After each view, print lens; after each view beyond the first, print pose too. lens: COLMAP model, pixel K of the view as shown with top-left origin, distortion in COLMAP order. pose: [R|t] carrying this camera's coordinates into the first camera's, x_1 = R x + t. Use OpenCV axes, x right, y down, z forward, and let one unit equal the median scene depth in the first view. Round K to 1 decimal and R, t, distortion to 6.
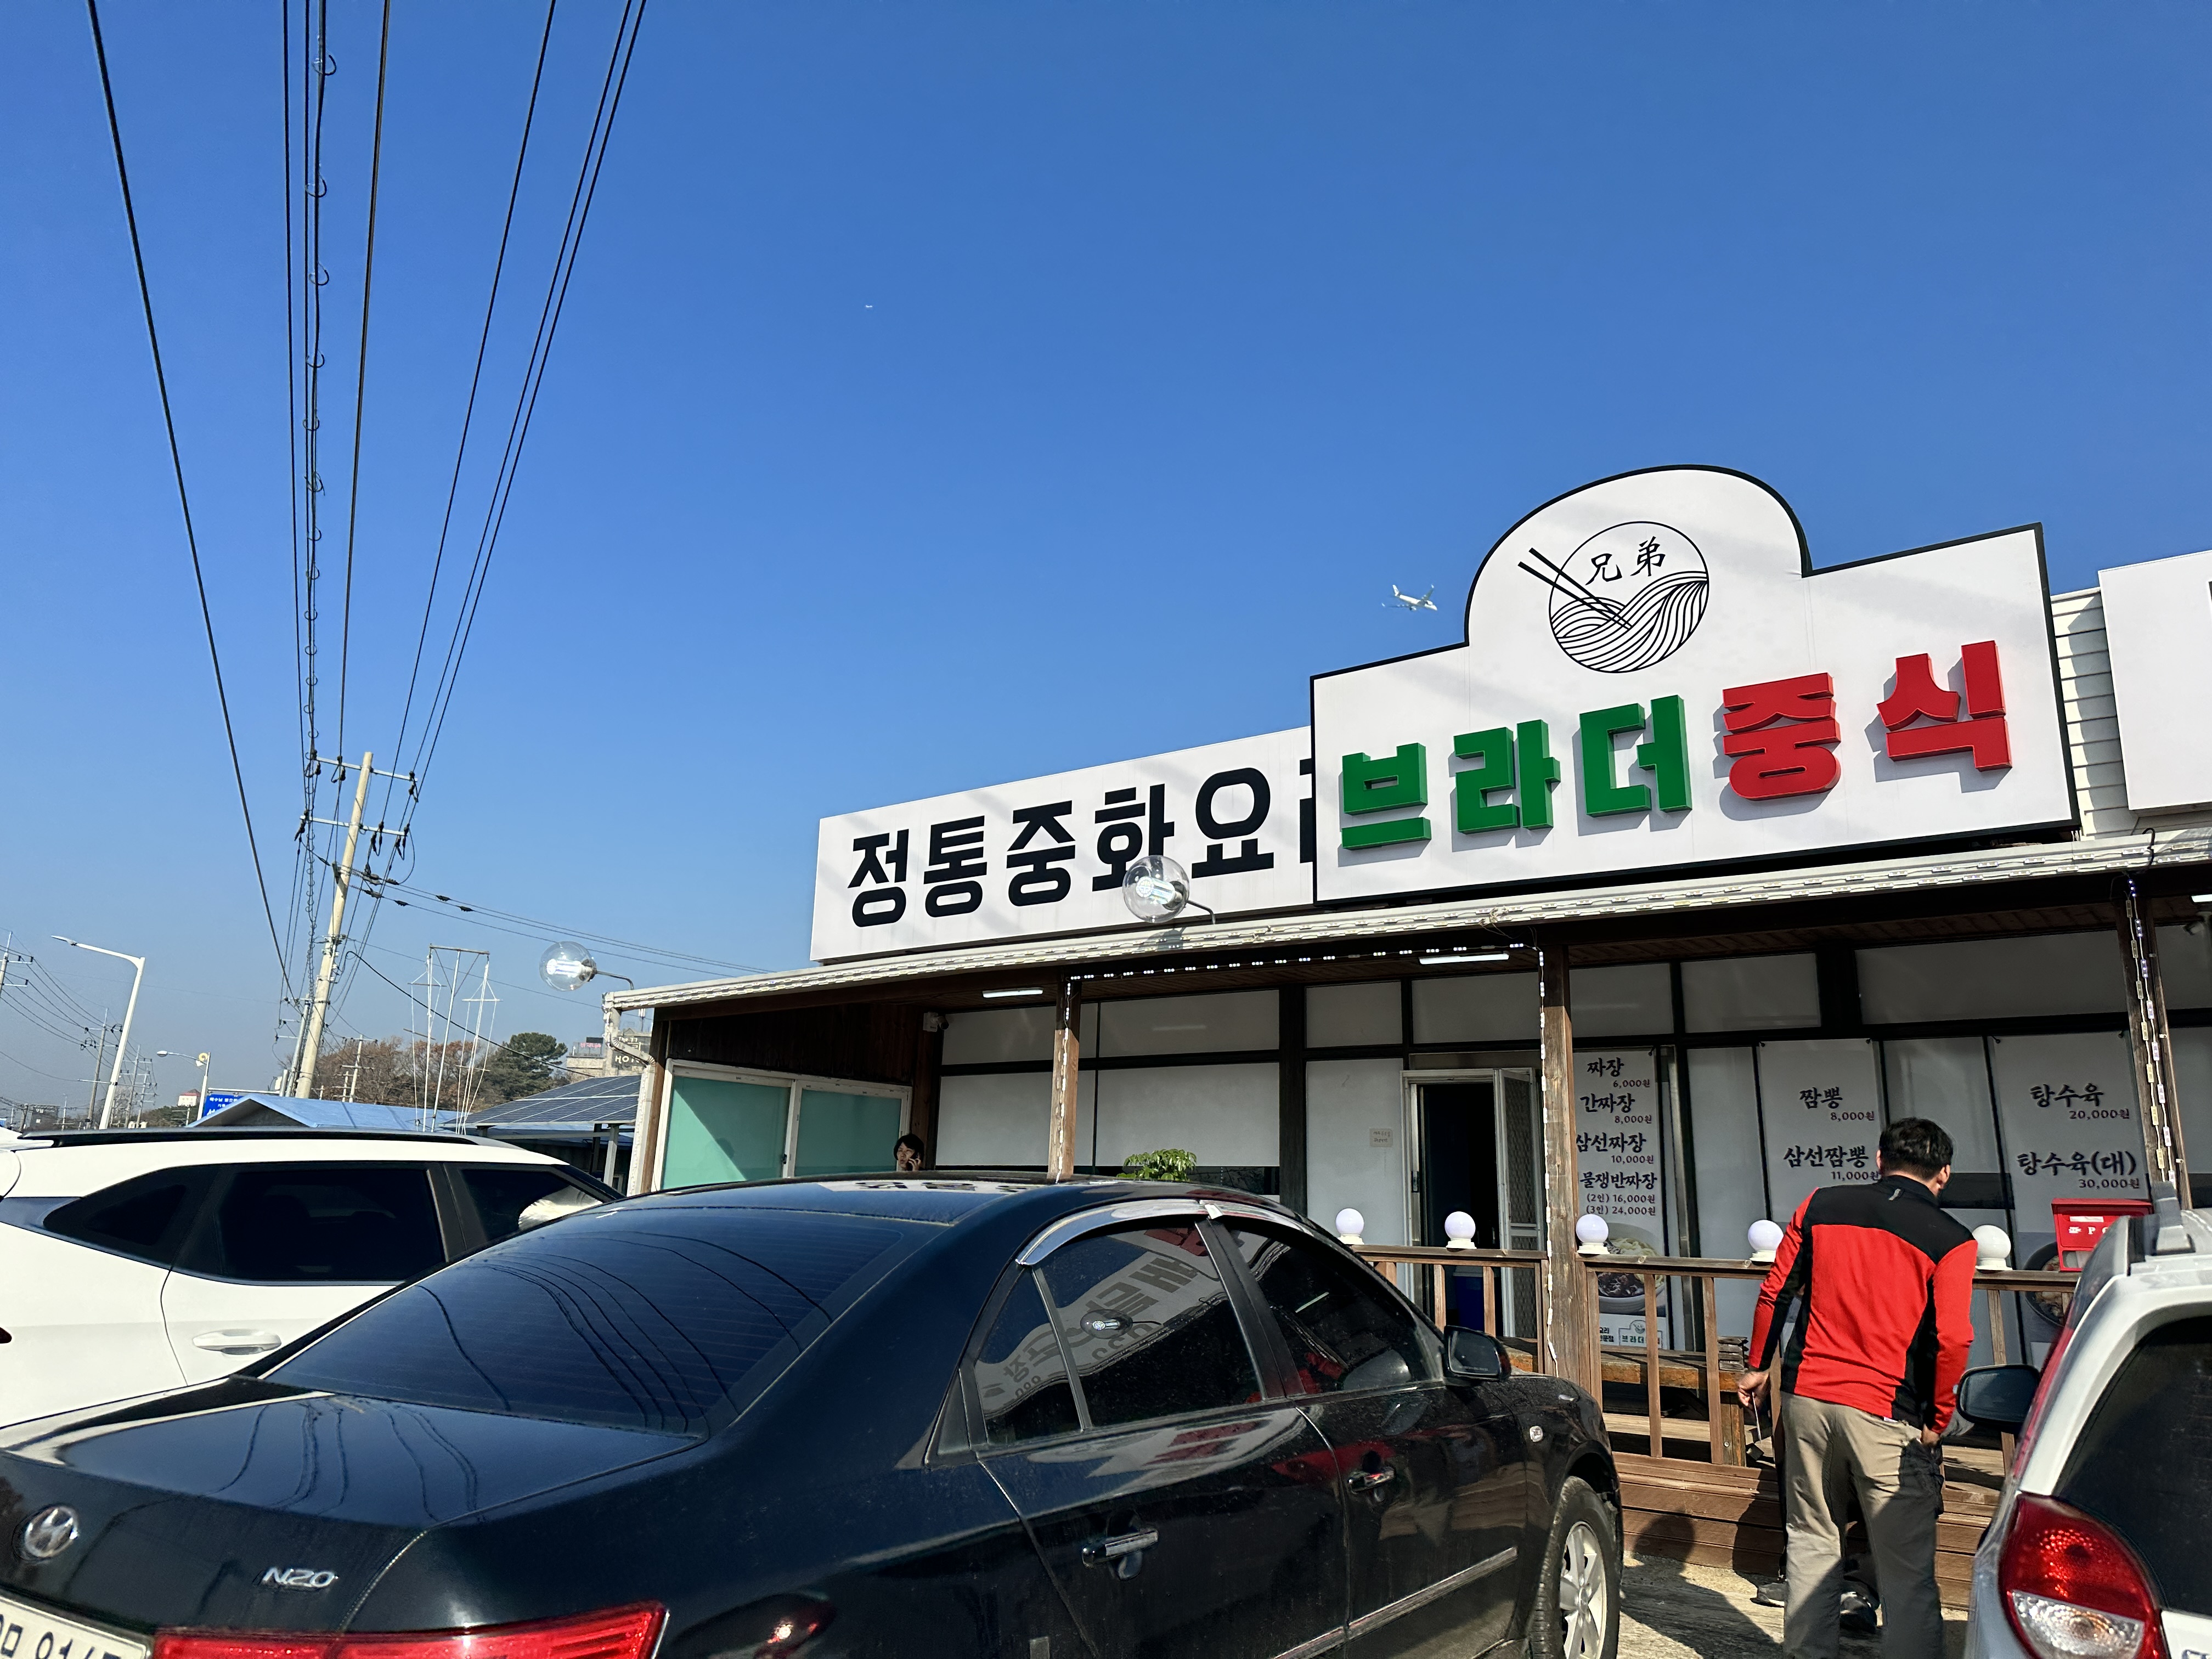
lens RADIAL K [[1579.1, 0, 1106.0], [0, 1579.1, 829.5], [0, 0, 1]] dist [0.194314, -0.358381]
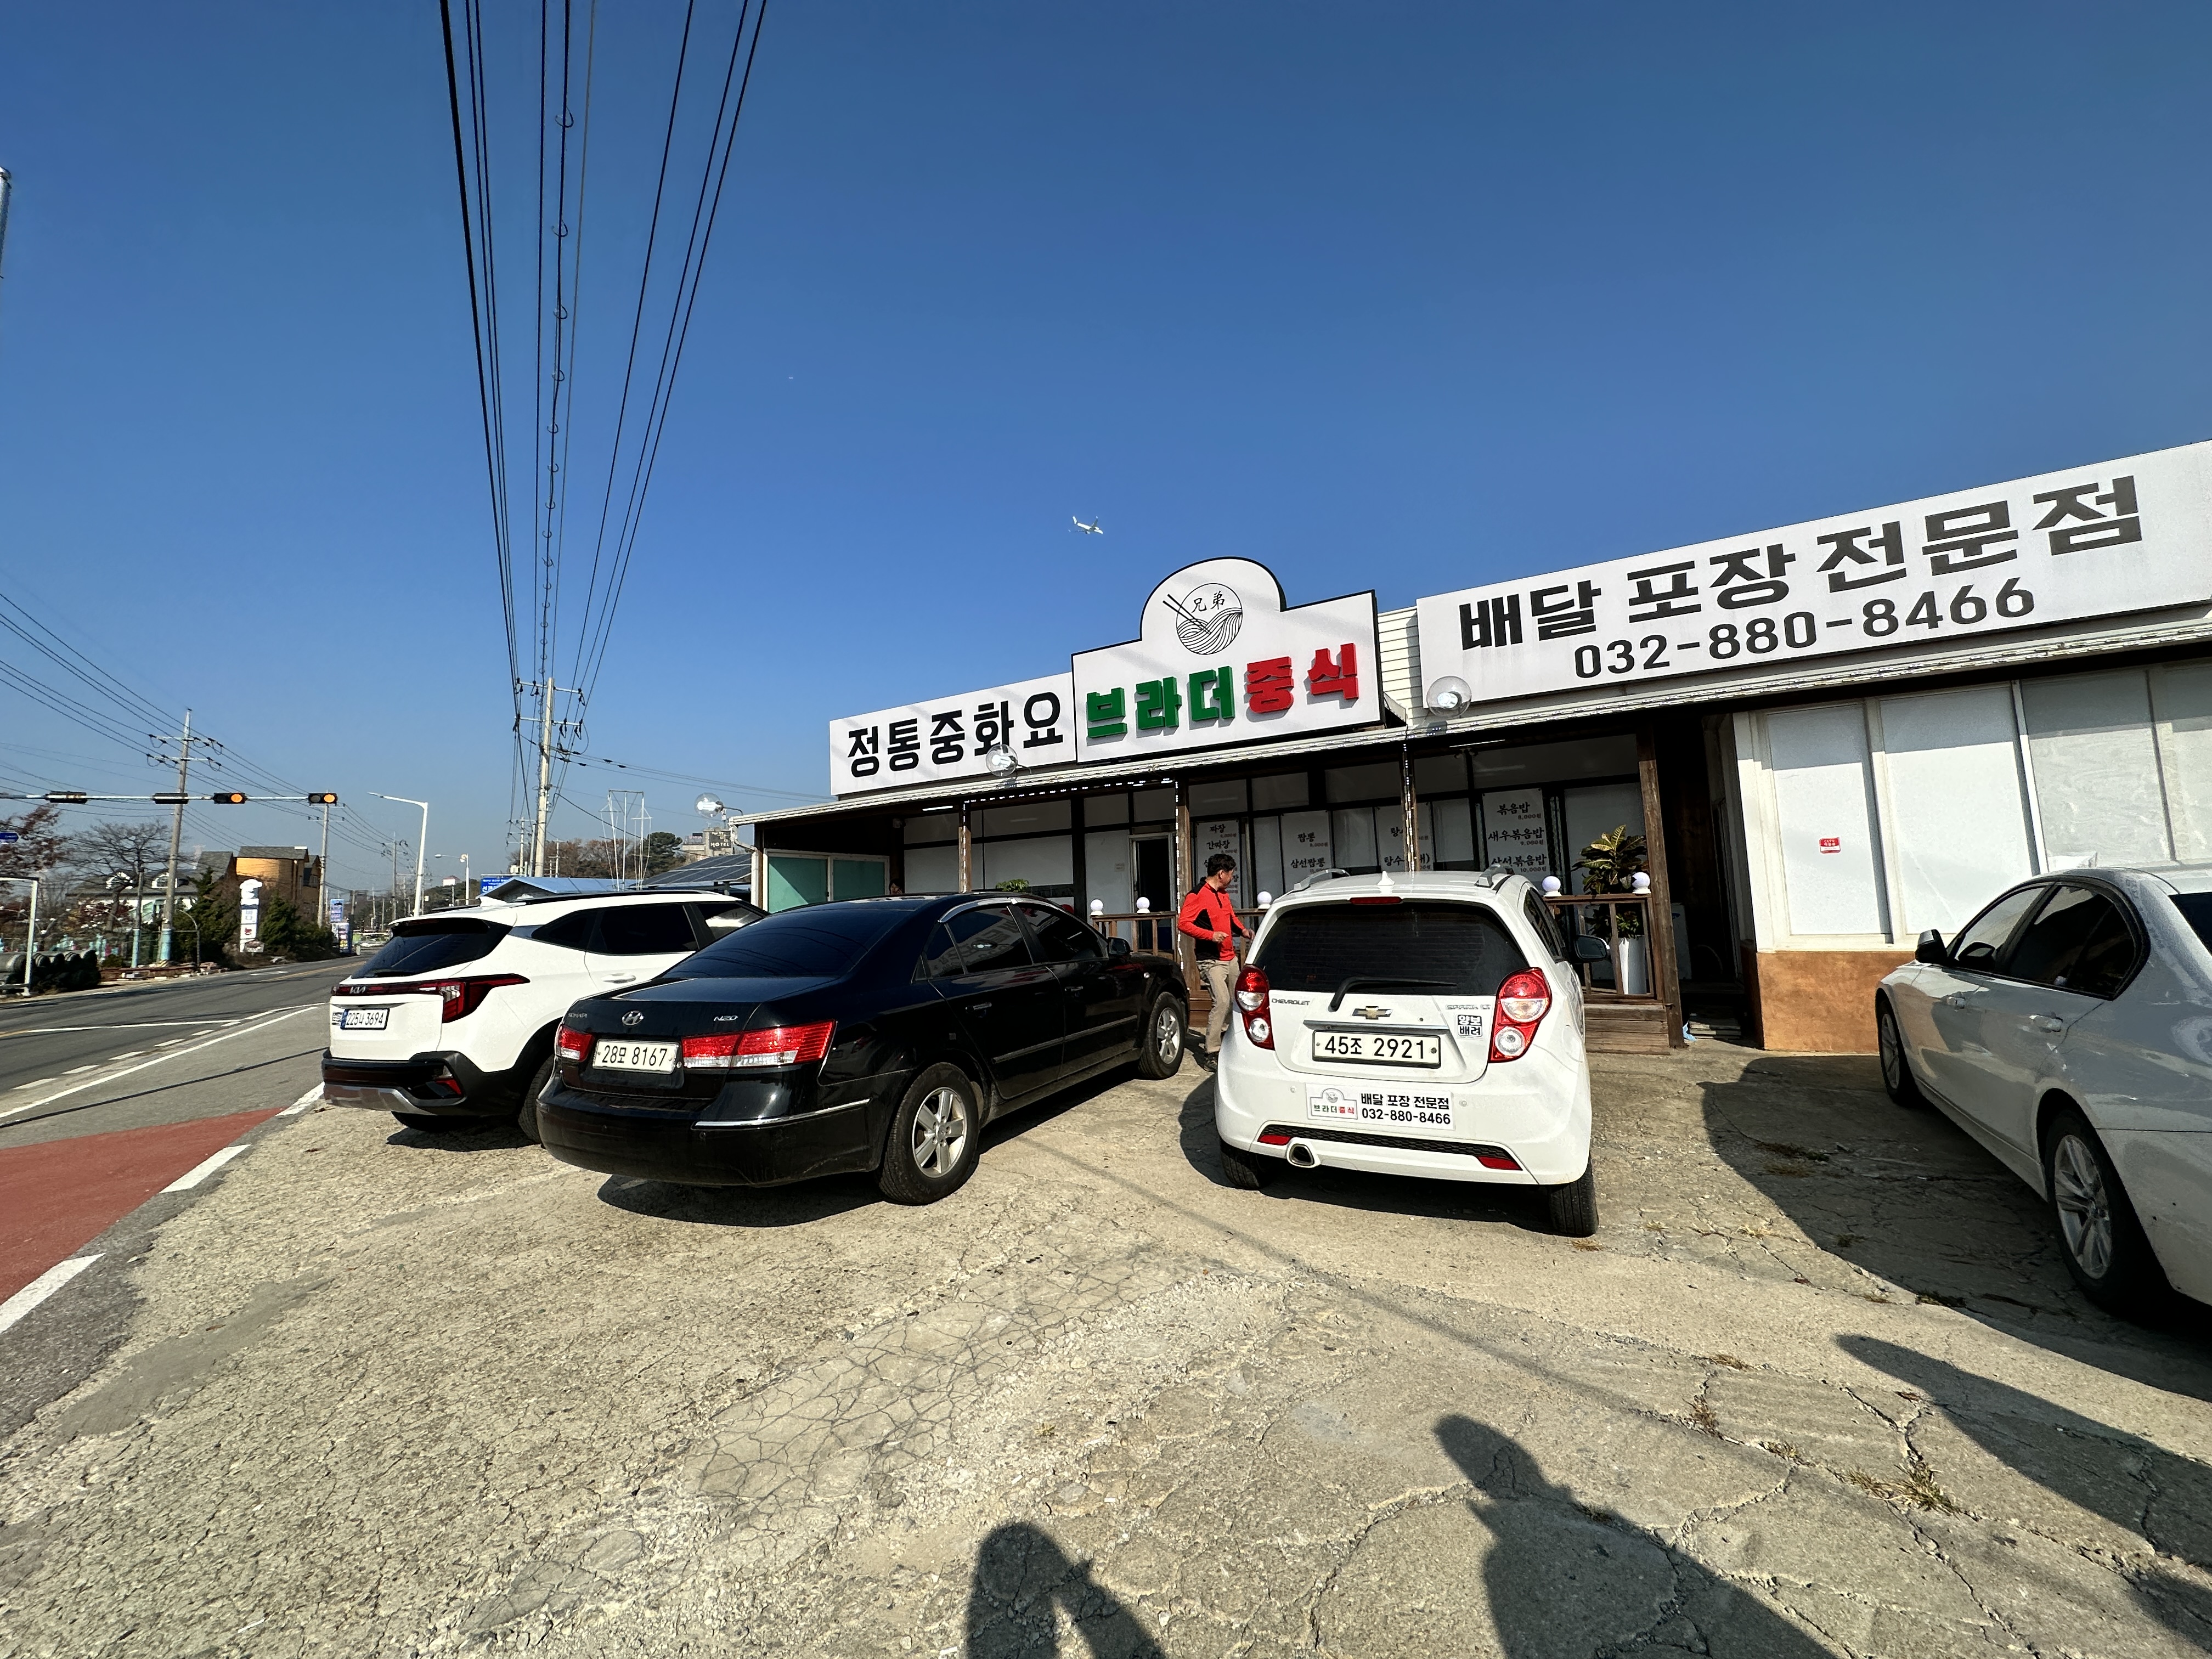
lens RADIAL K [[879.9, 0, 1110.1], [0, 879.9, 839.8], [0, 0, 1]] dist [0.027370, 0.000006]
pose [[0.990328, -0.052586, 0.128391, 0.013613], [0.032077, 0.987099, 0.156866, -0.027511], [-0.134984, -0.151231, 0.979239, -0.140189]]
